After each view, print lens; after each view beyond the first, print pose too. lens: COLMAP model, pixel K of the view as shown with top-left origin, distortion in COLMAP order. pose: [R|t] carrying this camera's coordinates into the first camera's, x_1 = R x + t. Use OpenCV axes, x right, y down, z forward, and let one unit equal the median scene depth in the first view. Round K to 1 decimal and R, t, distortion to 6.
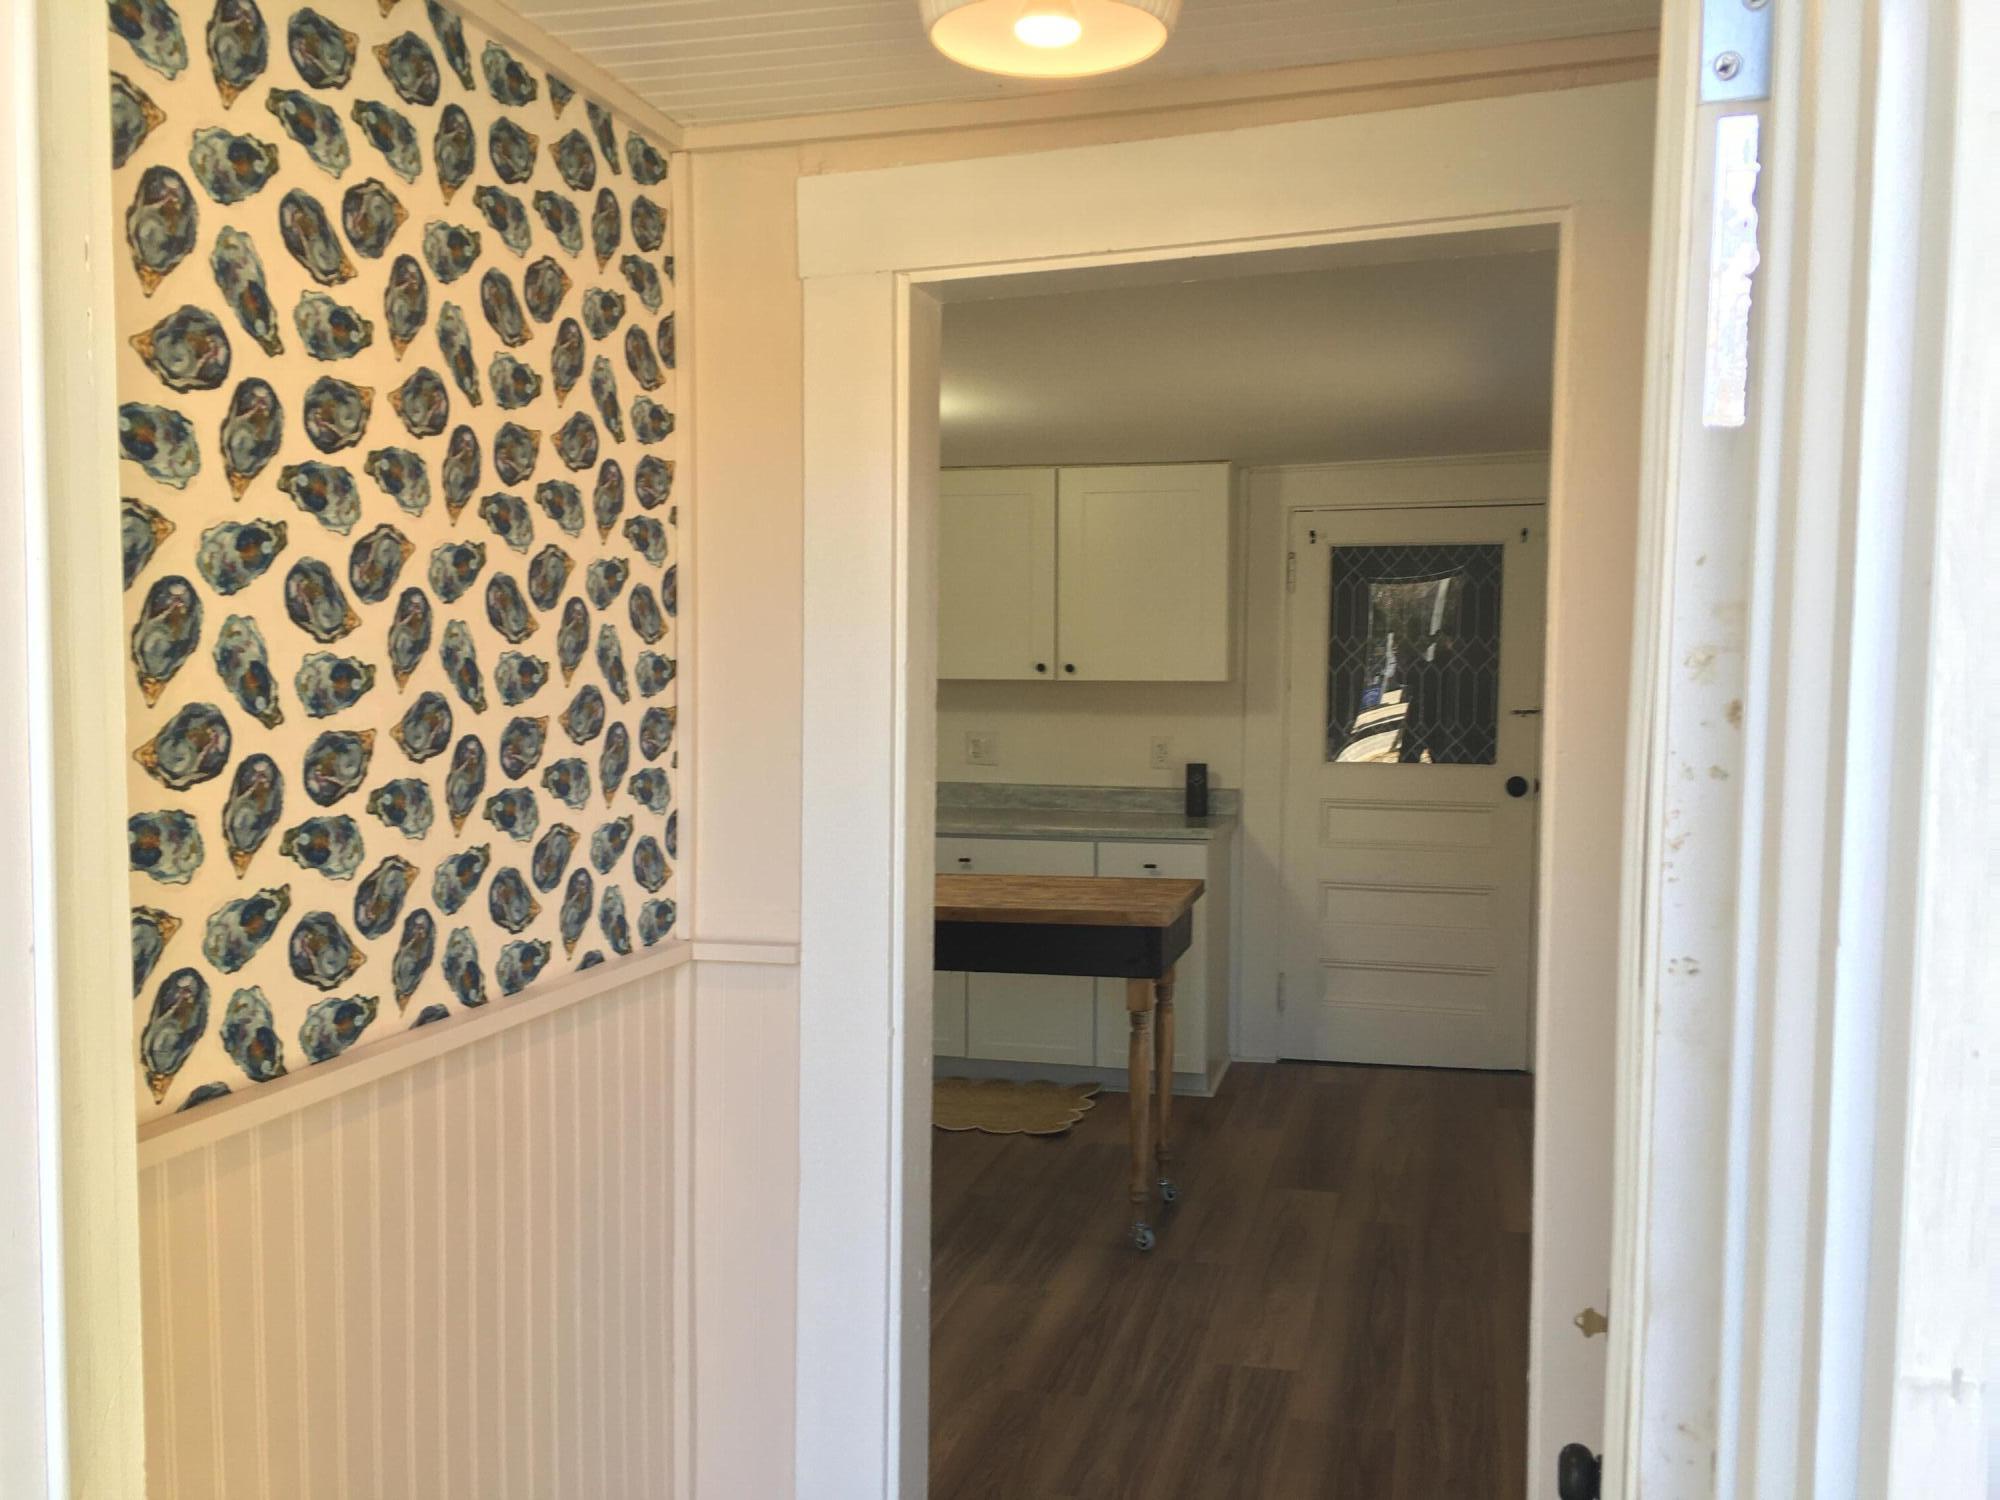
lens RADIAL K [[1672.1, 0, 1000.0], [0, 1672.1, 750.0], [0, 0, 1]] dist [0.042521, -0.009296]
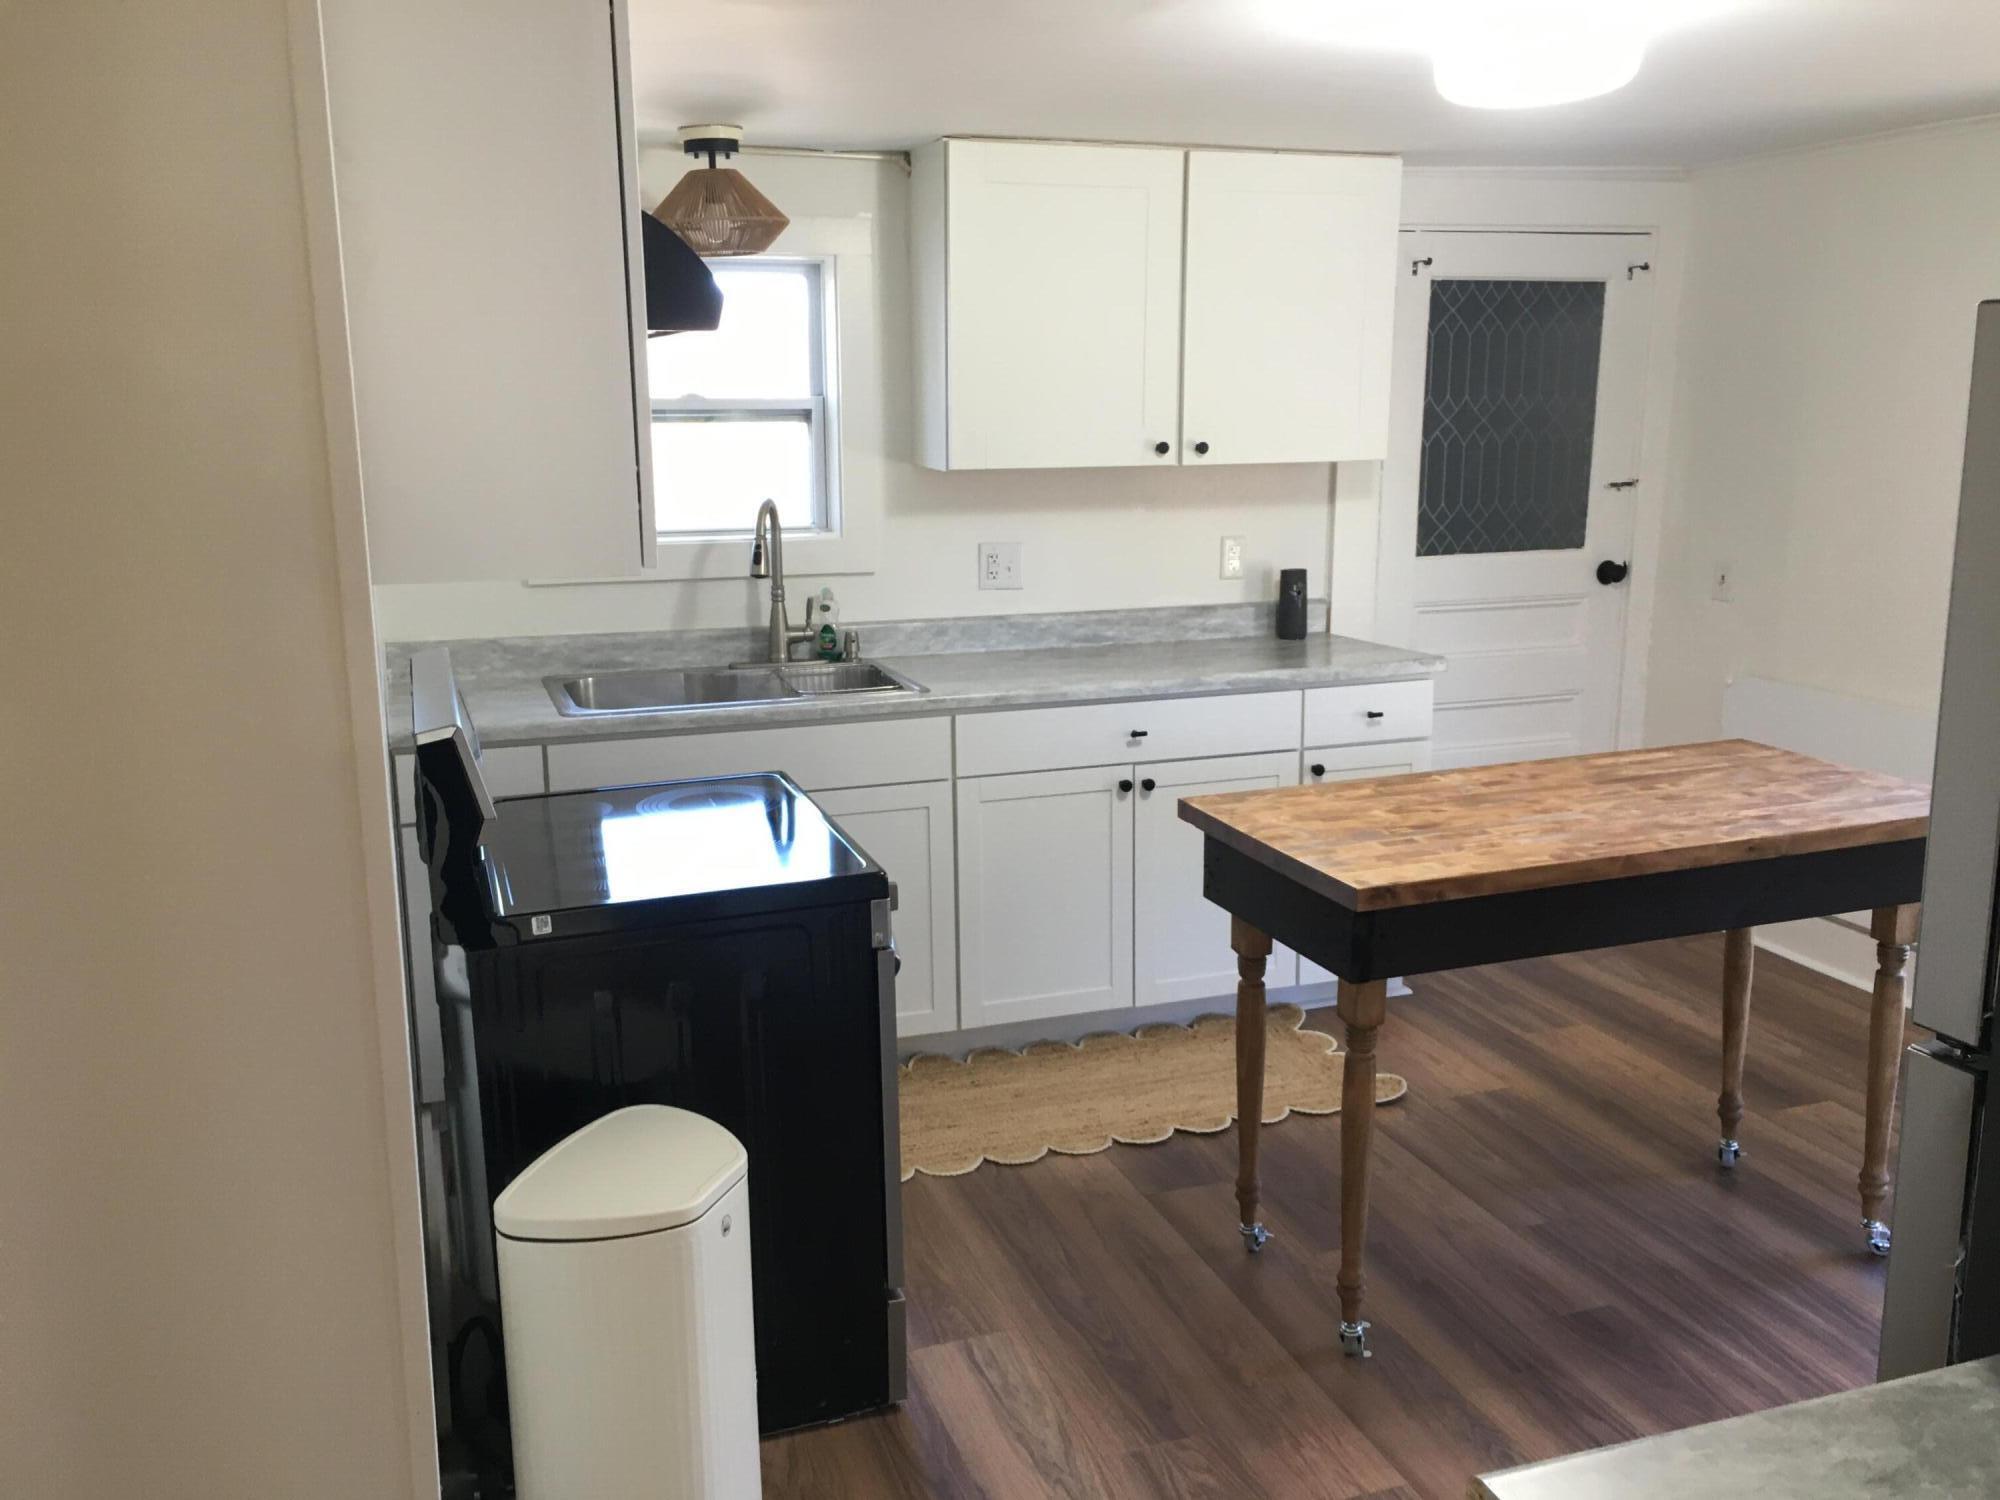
lens RADIAL K [[1685.0, 0, 1015.1], [0, 1685.0, 741.4], [0, 0, 1]] dist [0.088831, -0.112274]
pose [[0.829588, -0.119996, 0.545329, -0.428548], [0.041523, 0.987189, 0.154058, -0.039459], [-0.556830, -0.105161, 0.823943, 0.435932]]
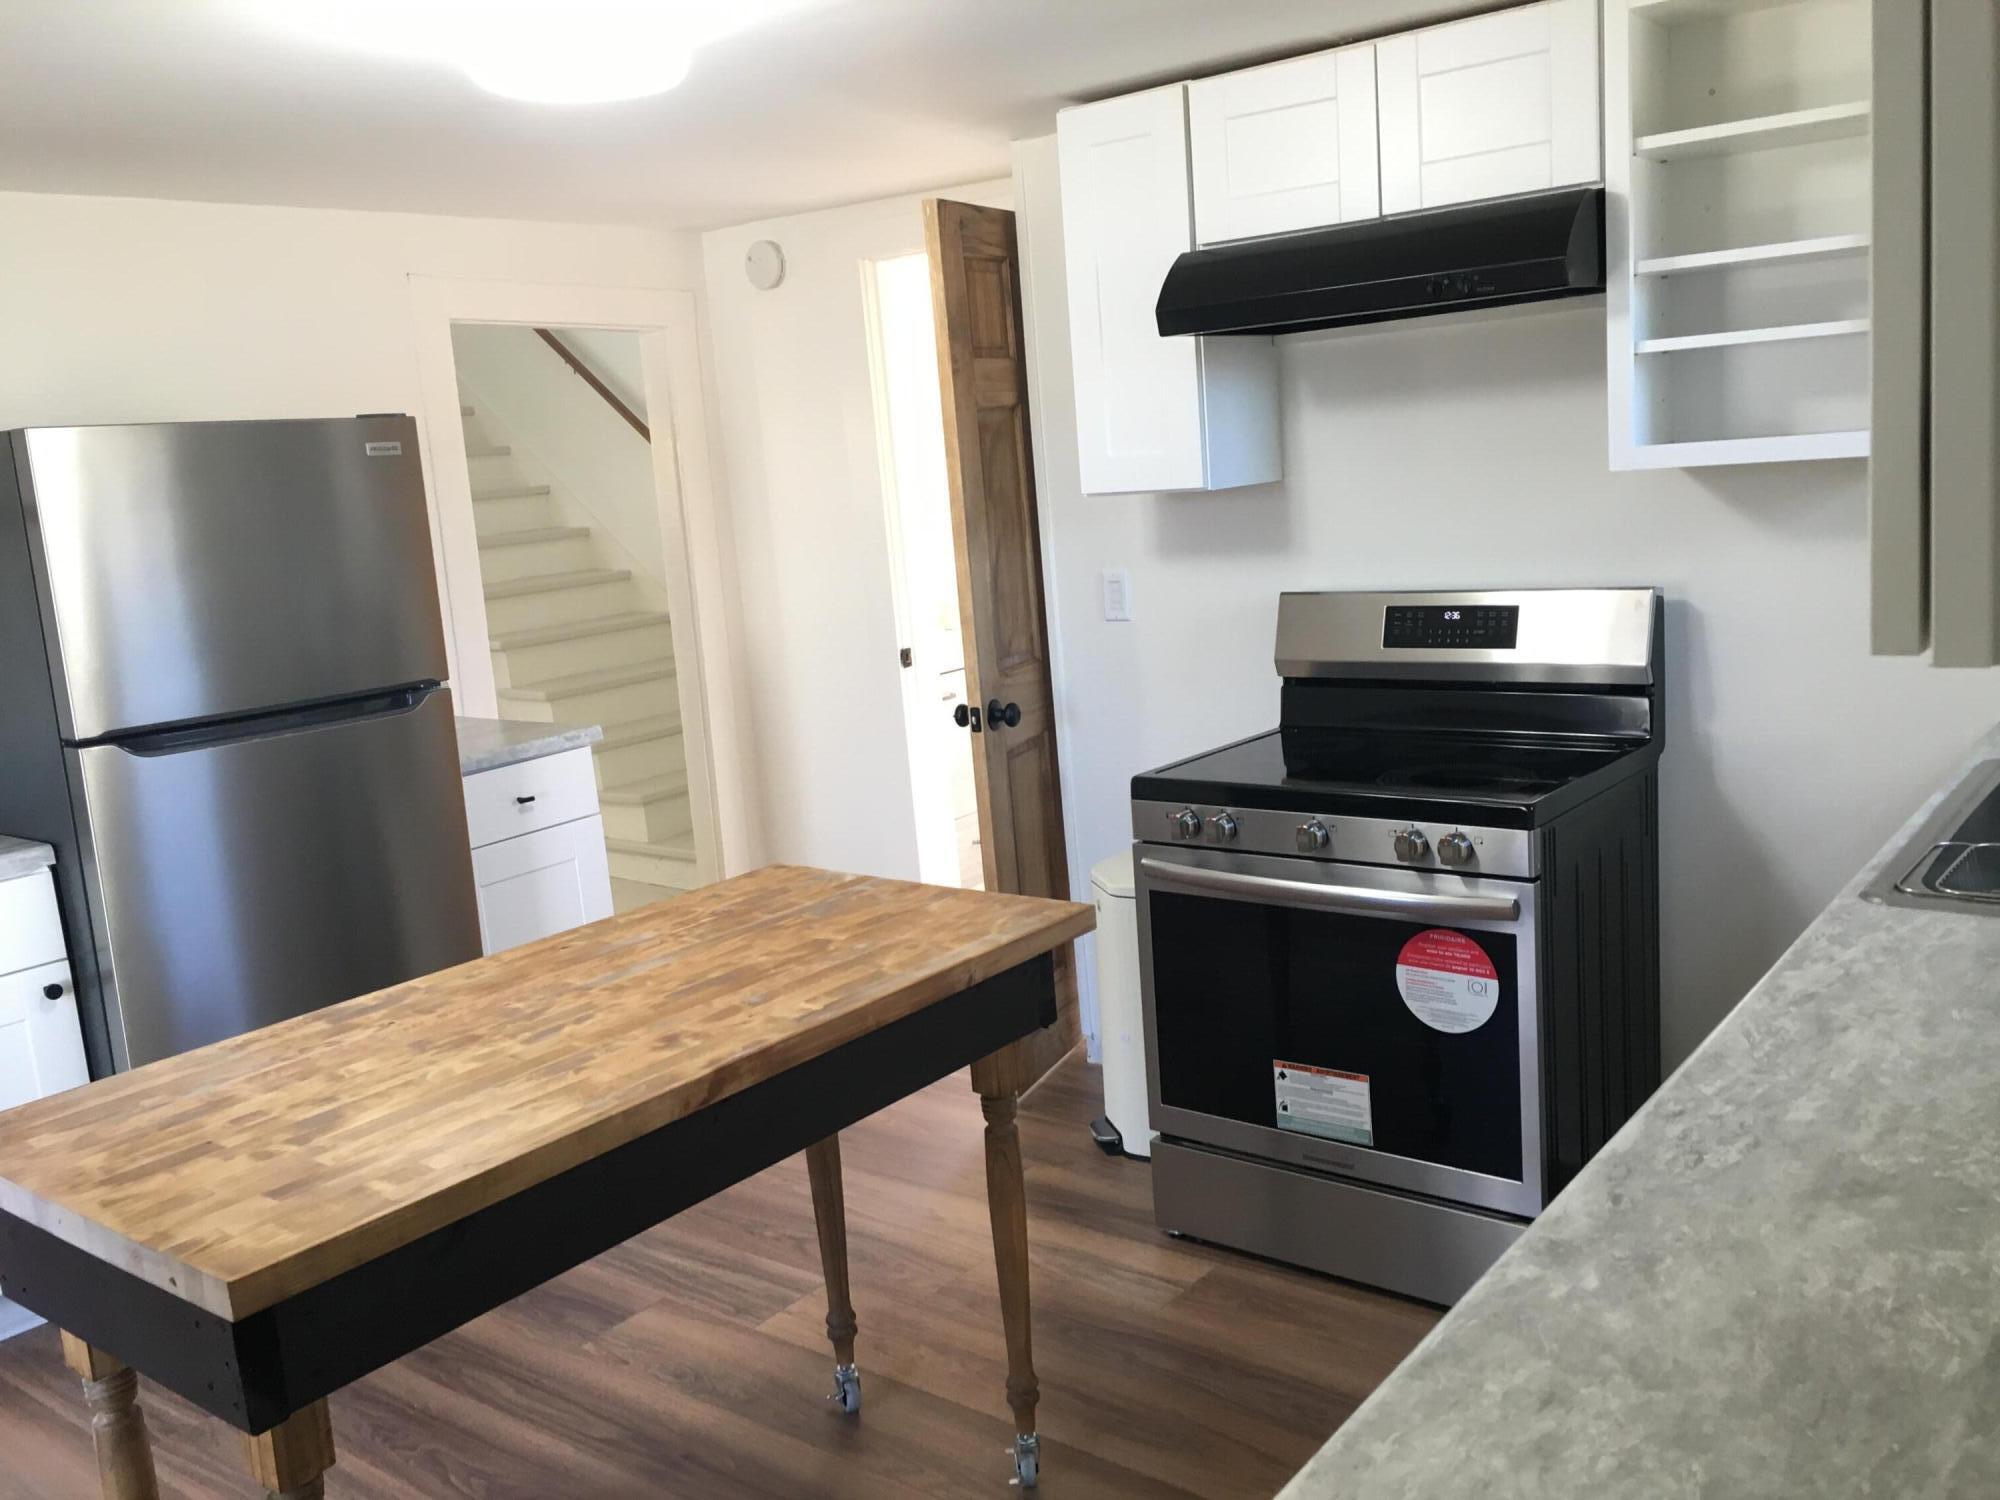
lens RADIAL K [[1704.4, 0, 1000.0], [0, 1704.4, 750.0], [0, 0, 1]] dist [0.100866, -0.111915]
pose [[-0.390238, 0.196478, -0.899506, 0.255713], [0.022321, 0.978697, 0.204092, -0.058906], [0.920443, 0.059567, -0.386310, 0.964647]]
